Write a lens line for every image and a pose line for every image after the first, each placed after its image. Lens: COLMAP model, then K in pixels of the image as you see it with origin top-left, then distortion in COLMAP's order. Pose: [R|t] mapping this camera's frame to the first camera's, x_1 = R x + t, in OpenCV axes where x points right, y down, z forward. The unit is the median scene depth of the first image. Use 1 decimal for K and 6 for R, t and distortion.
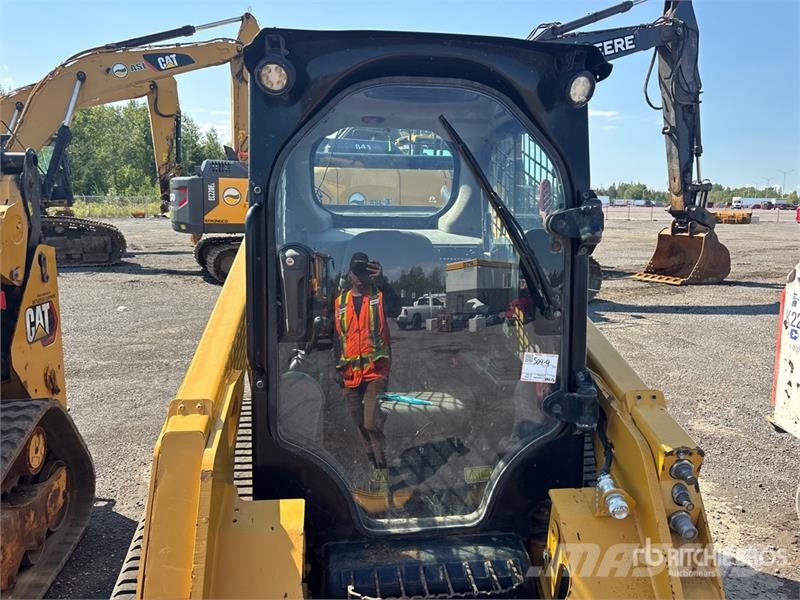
lens RADIAL K [[592.2, 0, 406.5], [0, 592.2, 295.2], [0, 0, 1]] dist [0.056375, -0.062404]
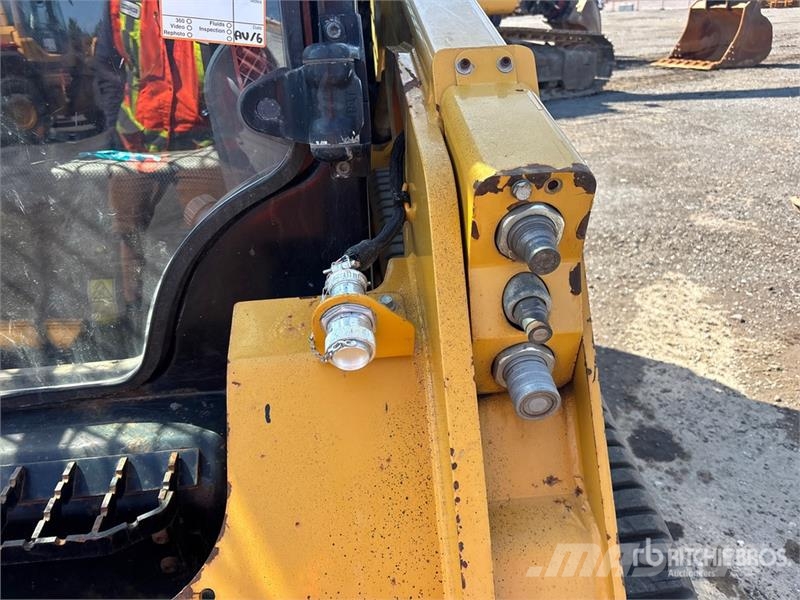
lens RADIAL K [[592.2, 0, 406.5], [0, 592.2, 295.2], [0, 0, 1]] dist [0.056375, -0.062404]
pose [[0.998700, -0.034169, -0.037835, 0.116165], [0.043600, 0.957080, 0.286525, 0.064819], [0.026421, -0.287802, 0.957325, 0.190031]]
